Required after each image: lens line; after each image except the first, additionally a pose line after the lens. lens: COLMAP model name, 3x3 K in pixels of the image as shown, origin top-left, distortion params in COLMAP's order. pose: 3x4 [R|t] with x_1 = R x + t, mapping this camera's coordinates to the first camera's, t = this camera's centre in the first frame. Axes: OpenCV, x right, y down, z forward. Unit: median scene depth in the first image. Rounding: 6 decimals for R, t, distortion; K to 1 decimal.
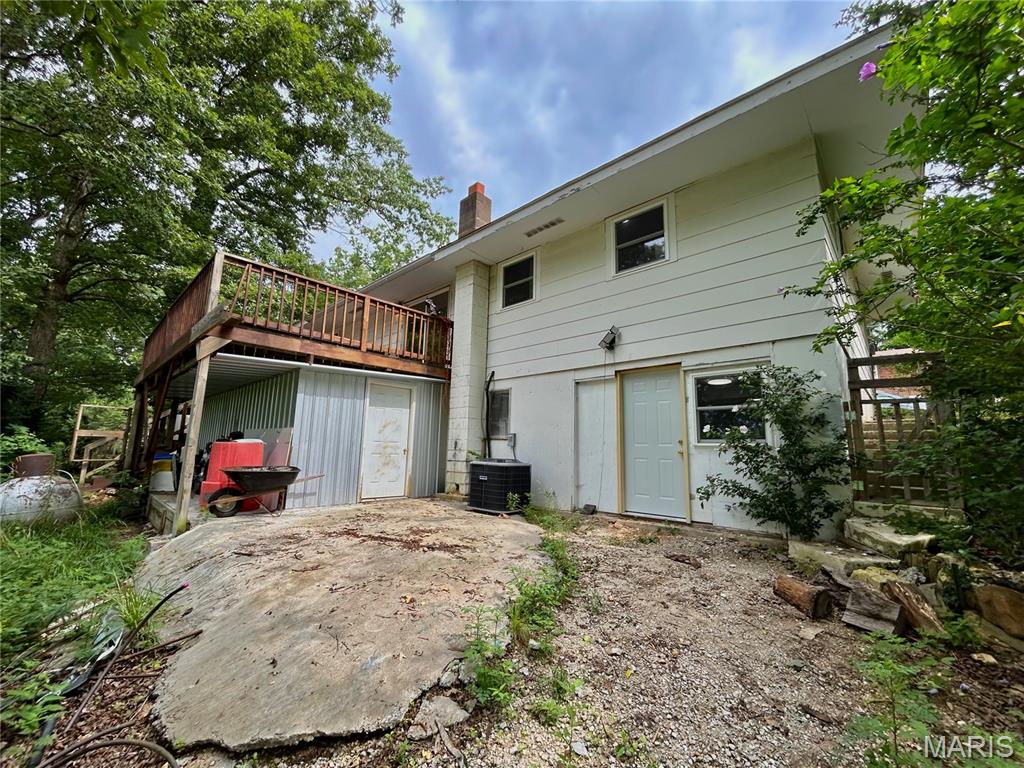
lens RADIAL K [[418.8, 0, 510.7], [0, 418.8, 383.3], [0, 0, 1]] dist [0.000903, -0.000664]
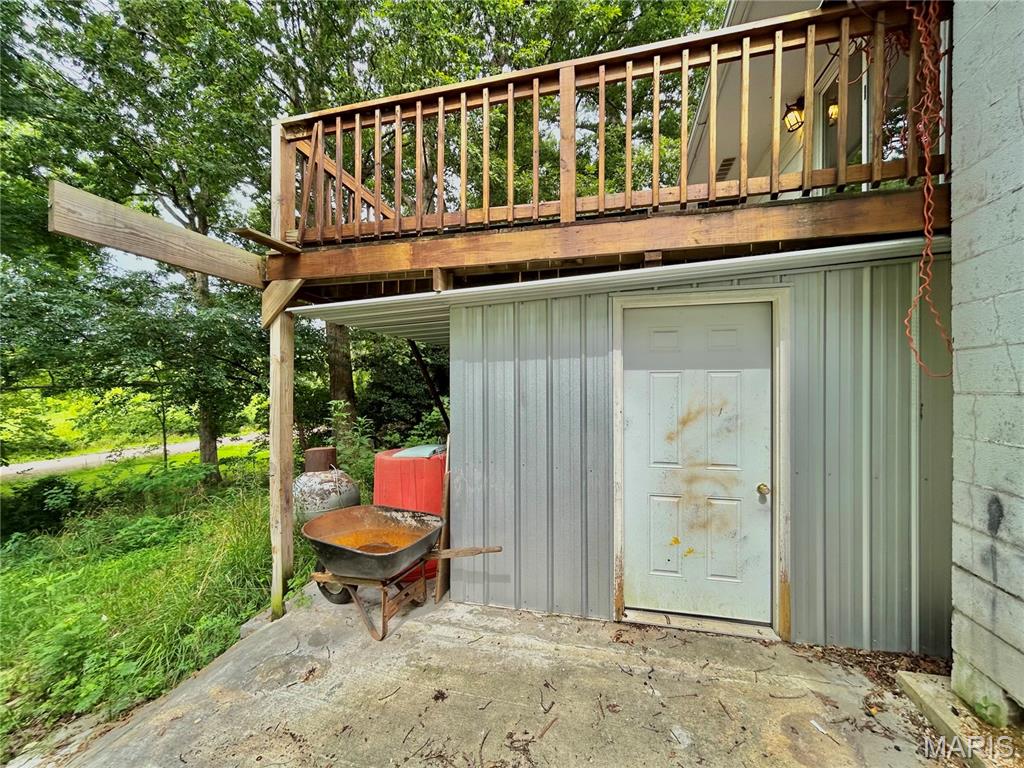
lens RADIAL K [[418.8, 0, 505.9], [0, 418.8, 382.2], [0, 0, 1]] dist [0.000903, -0.000664]
pose [[0.463816, -0.017670, -0.885755, -0.057638], [0.152080, 0.986548, 0.059954, 0.026526], [0.872781, -0.162514, 0.460264, 0.738324]]
